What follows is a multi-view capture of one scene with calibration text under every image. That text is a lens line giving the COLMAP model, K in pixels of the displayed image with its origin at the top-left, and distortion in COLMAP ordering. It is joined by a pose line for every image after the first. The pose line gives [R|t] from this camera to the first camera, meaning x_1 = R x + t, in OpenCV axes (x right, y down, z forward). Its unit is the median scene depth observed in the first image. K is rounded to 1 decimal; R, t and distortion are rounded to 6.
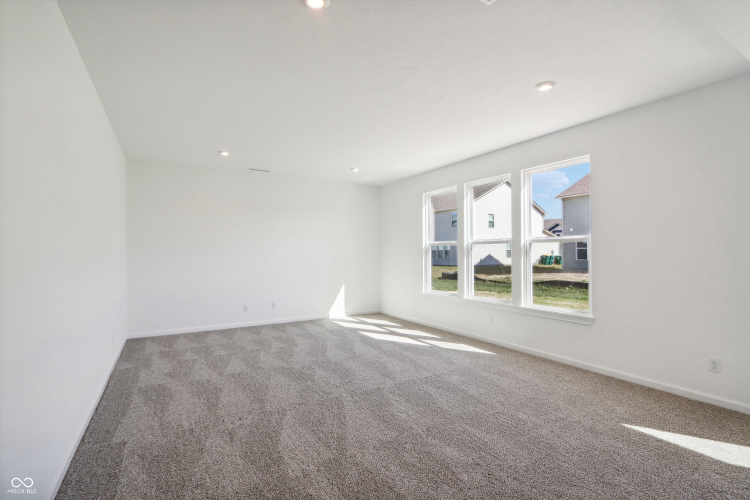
lens RADIAL K [[353.9, 0, 372.8], [0, 353.9, 250.9], [0, 0, 1]] dist [-0.005292, 0.000396]
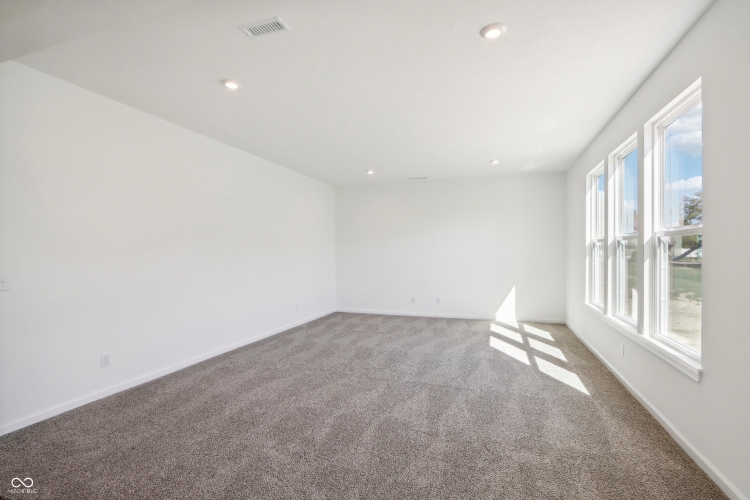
lens RADIAL K [[353.9, 0, 370.5], [0, 353.9, 252.9], [0, 0, 1]] dist [-0.005292, 0.000396]
pose [[0.641996, 0.000145, -0.766708, 0.709432], [0.008039, 0.999944, 0.006921, -0.002168], [0.766666, -0.010607, 0.641959, 0.243065]]
